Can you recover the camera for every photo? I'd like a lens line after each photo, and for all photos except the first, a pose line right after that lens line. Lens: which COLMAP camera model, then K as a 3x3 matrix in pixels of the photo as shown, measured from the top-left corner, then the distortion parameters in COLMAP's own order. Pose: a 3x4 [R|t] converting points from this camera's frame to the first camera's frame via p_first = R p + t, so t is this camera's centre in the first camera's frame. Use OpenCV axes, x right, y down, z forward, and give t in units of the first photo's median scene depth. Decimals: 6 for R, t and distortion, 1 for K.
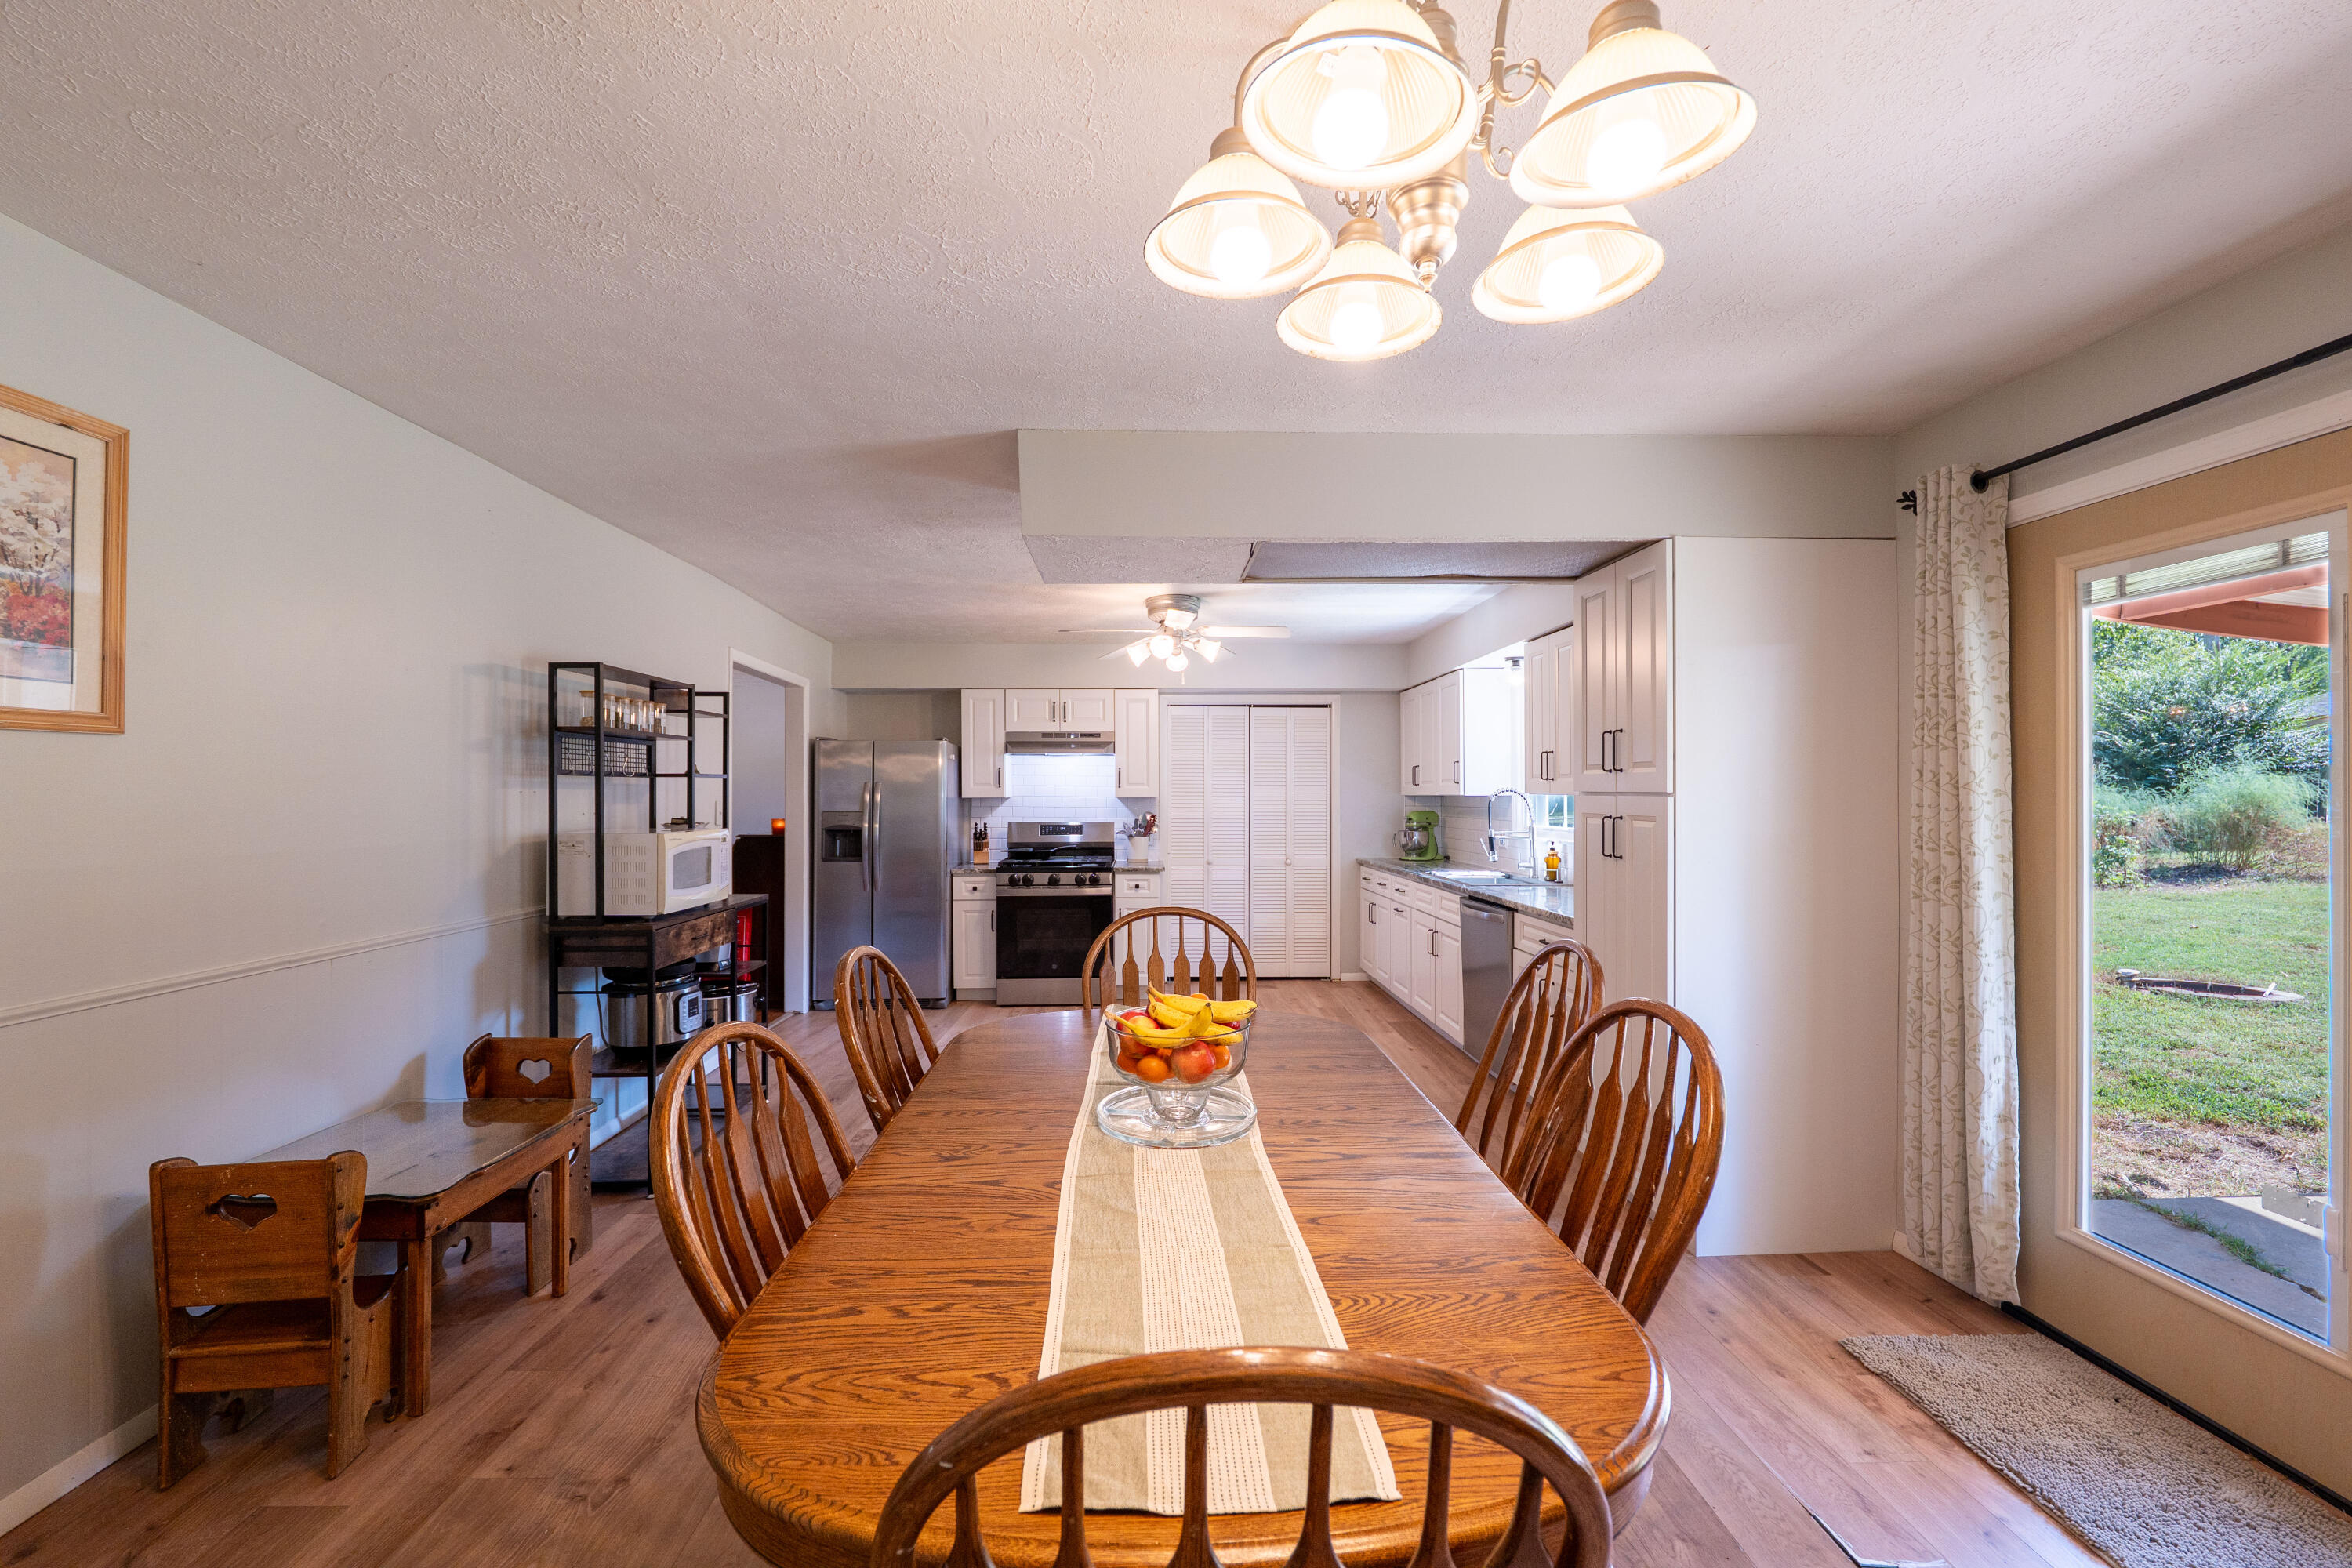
lens RADIAL K [[943.8, 0, 1149.1], [0, 943.8, 781.1], [0, 0, 1]] dist [-0.001478, -0.000114]
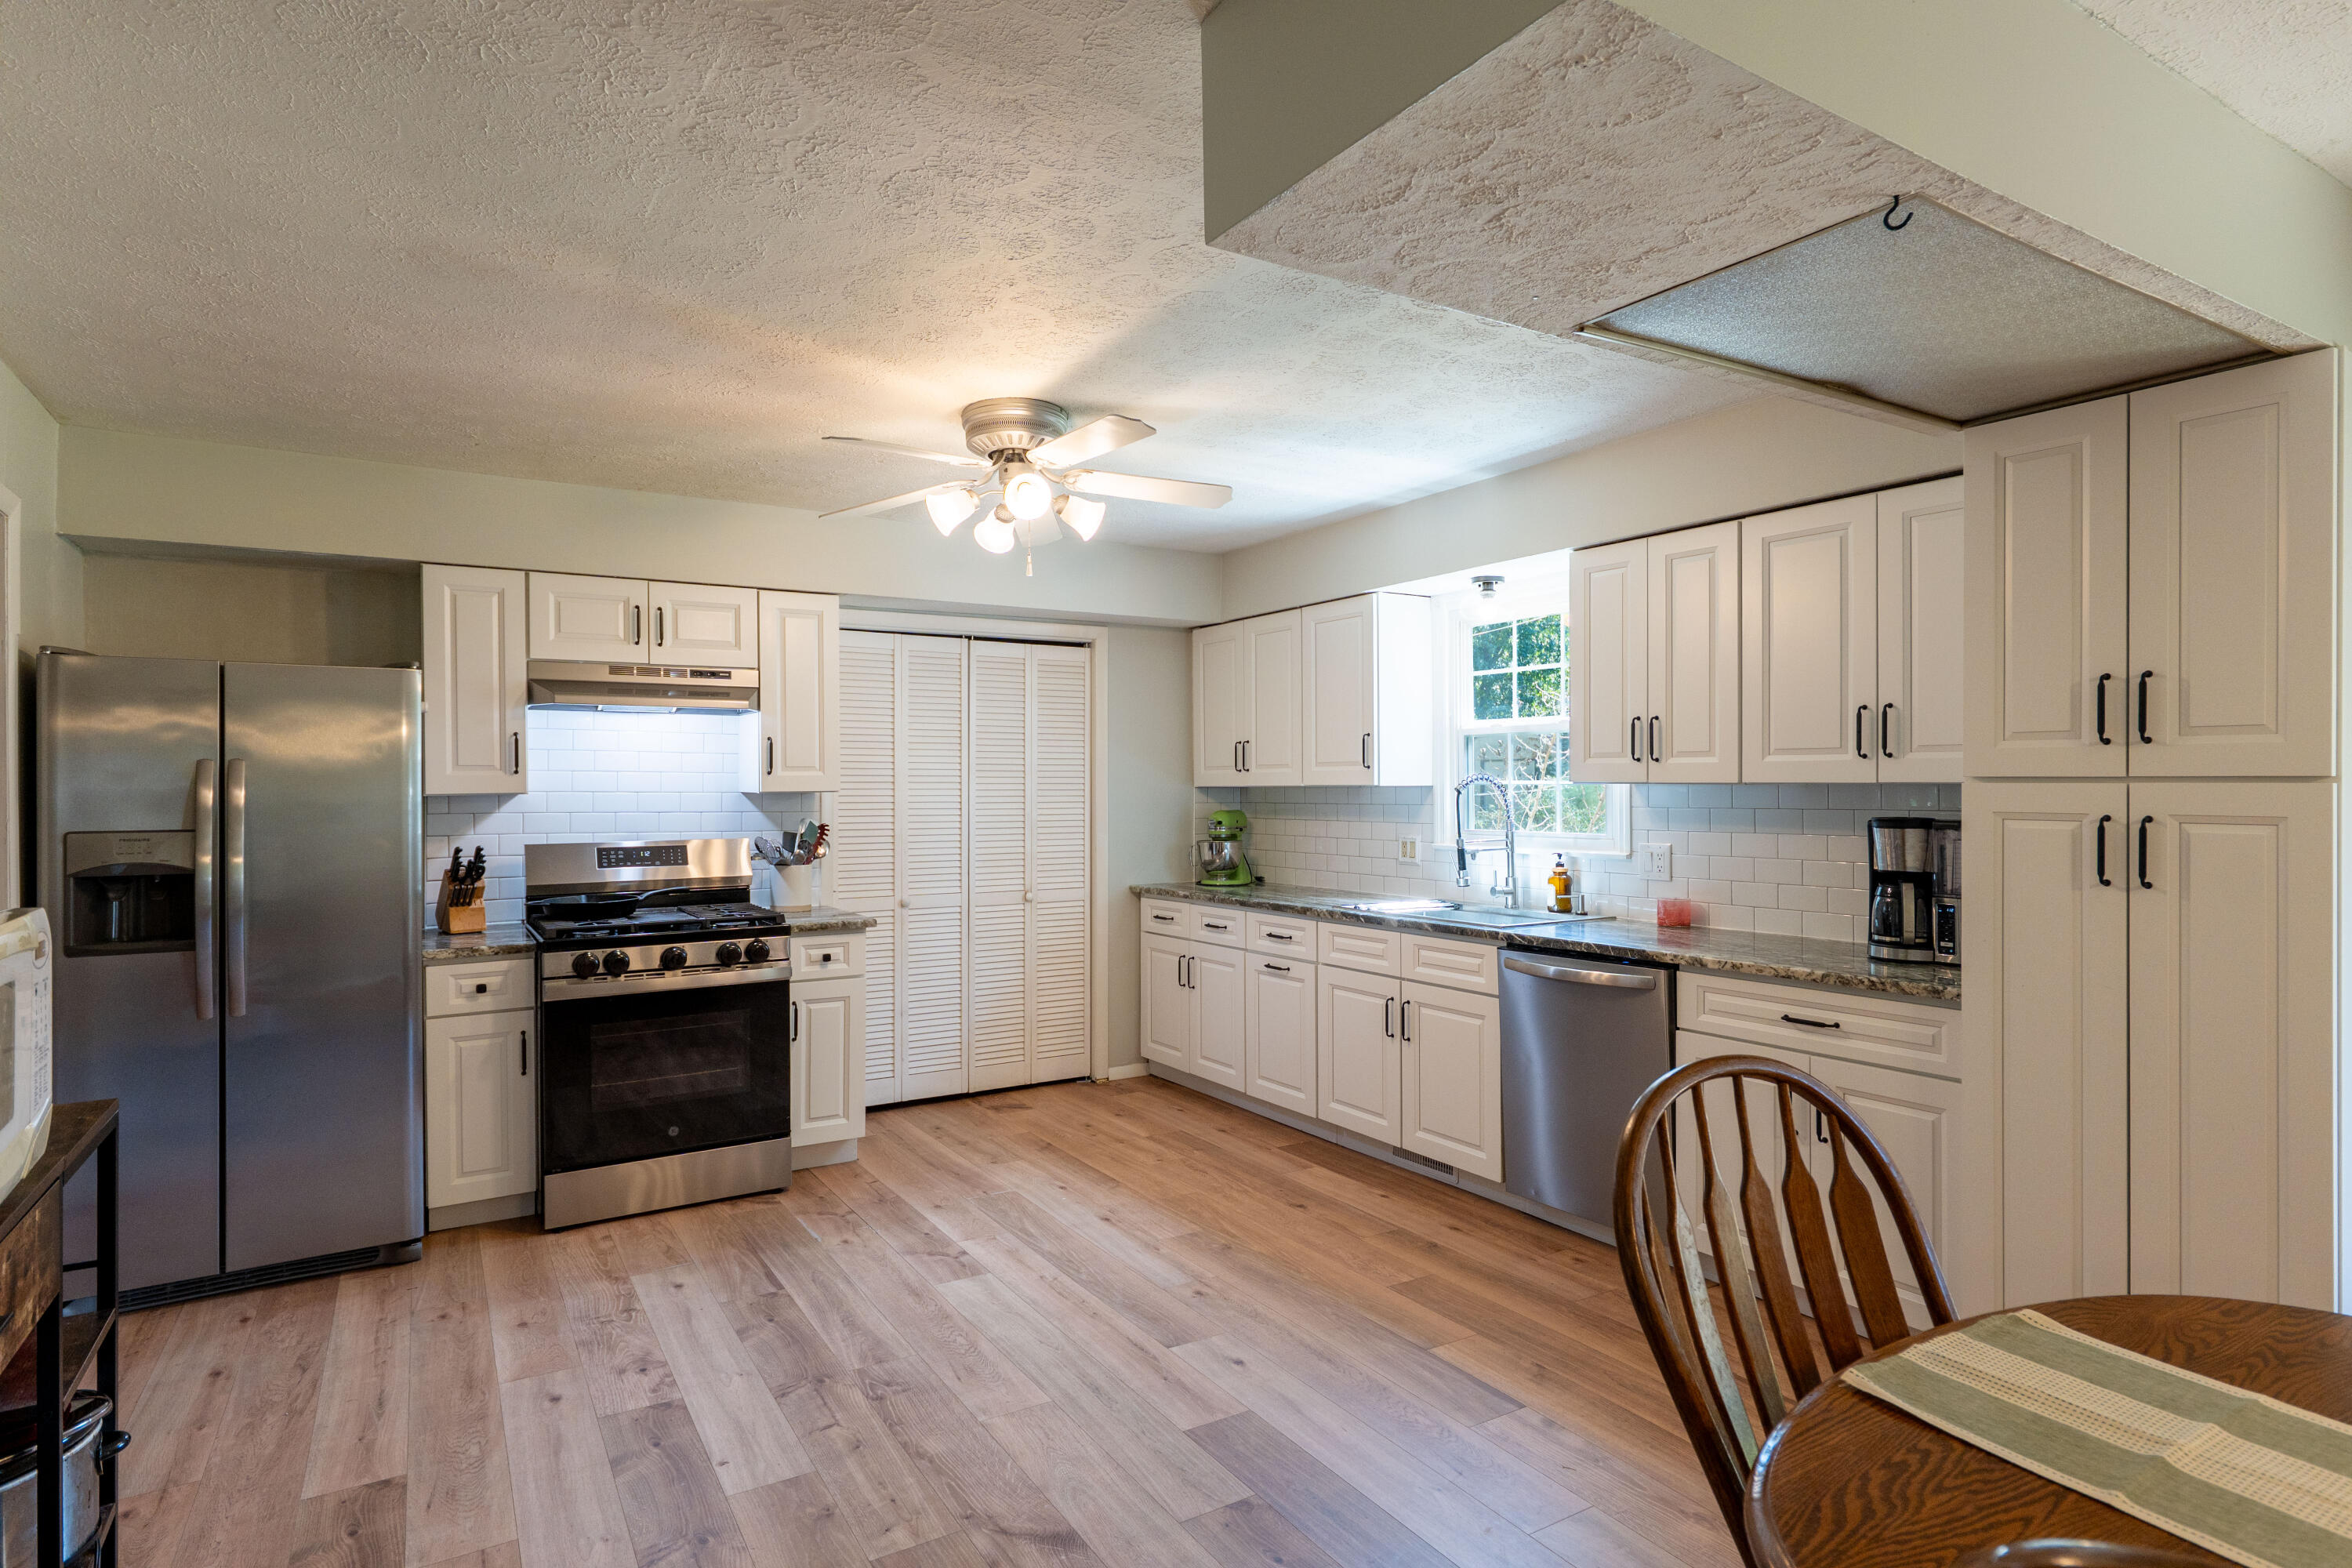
lens RADIAL K [[1225.0, 0, 1147.9], [0, 1225.0, 785.6], [0, 0, 1]] dist [0.004140, -0.000127]
pose [[0.862730, -0.003305, 0.505654, -0.234052], [-0.002859, 0.999931, 0.011413, 0.005526], [-0.505657, -0.011292, 0.862661, 0.346017]]
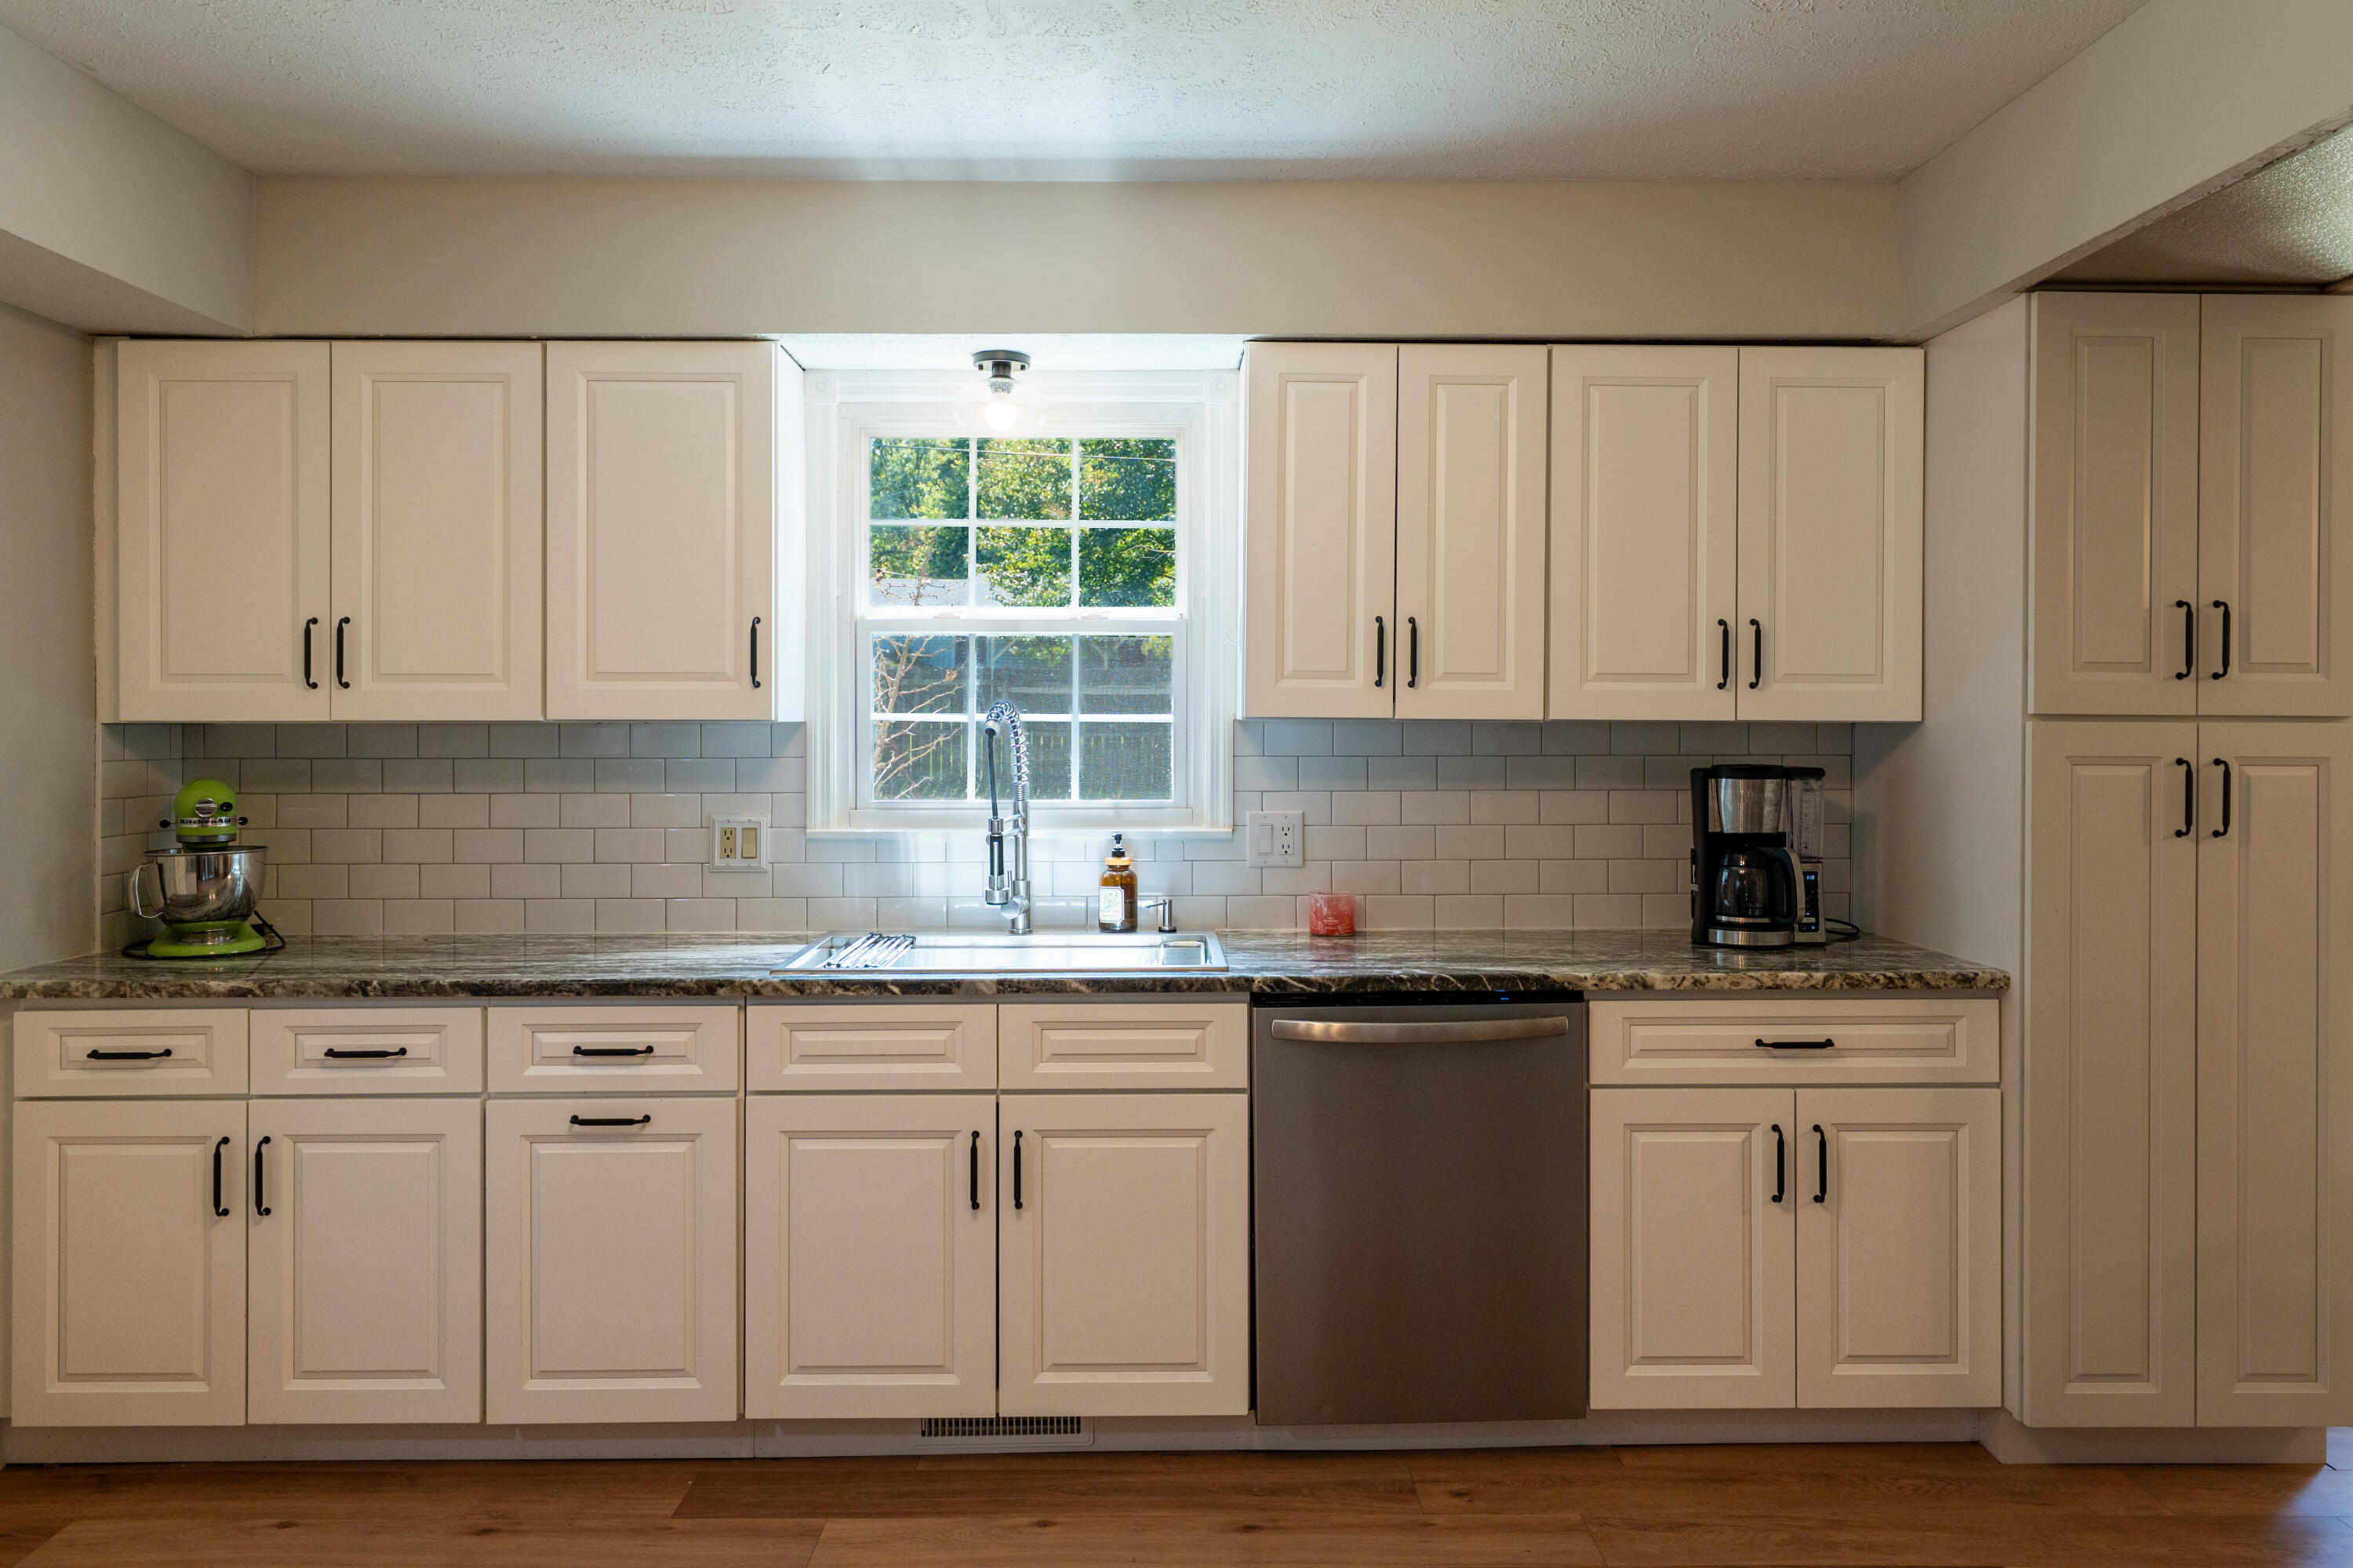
lens RADIAL K [[1620.3, 0, 1155.0], [0, 1620.3, 722.4], [0, 0, 1]] dist [0.003032, -0.000838]
pose [[0.002859, -0.000714, 0.999996, -0.238207], [-0.014544, 0.999894, 0.000755, 0.012733], [-0.999890, -0.014546, 0.002848, 0.861373]]
